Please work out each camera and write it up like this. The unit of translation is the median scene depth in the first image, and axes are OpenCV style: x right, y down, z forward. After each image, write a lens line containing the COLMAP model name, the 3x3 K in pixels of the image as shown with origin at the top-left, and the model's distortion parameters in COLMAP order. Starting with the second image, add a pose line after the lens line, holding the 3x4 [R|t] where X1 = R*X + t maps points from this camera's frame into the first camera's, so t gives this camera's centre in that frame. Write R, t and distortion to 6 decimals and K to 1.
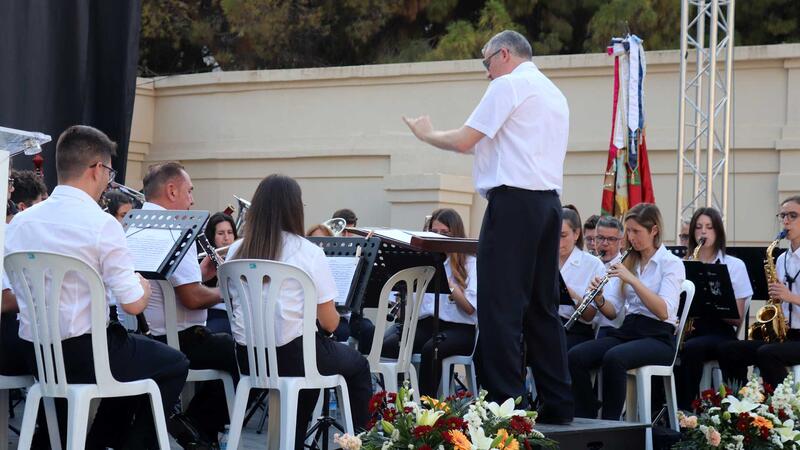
lens RADIAL K [[1761.5, 0, 400.0], [0, 1761.5, 225.0], [0, 0, 1]] dist [0.019009, 0.152514]
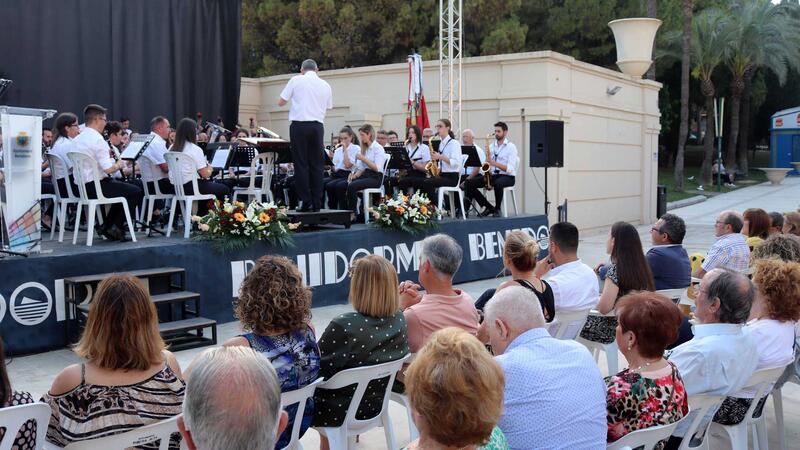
lens RADIAL K [[767.8, 0, 400.0], [0, 767.8, 225.0], [0, 0, 1]] dist [-0.088616, 0.011016]
pose [[0.996699, -0.022647, -0.077958, 0.179493], [0.031474, 0.992990, 0.113935, 0.004724], [0.074831, -0.116013, 0.990425, -0.064796]]
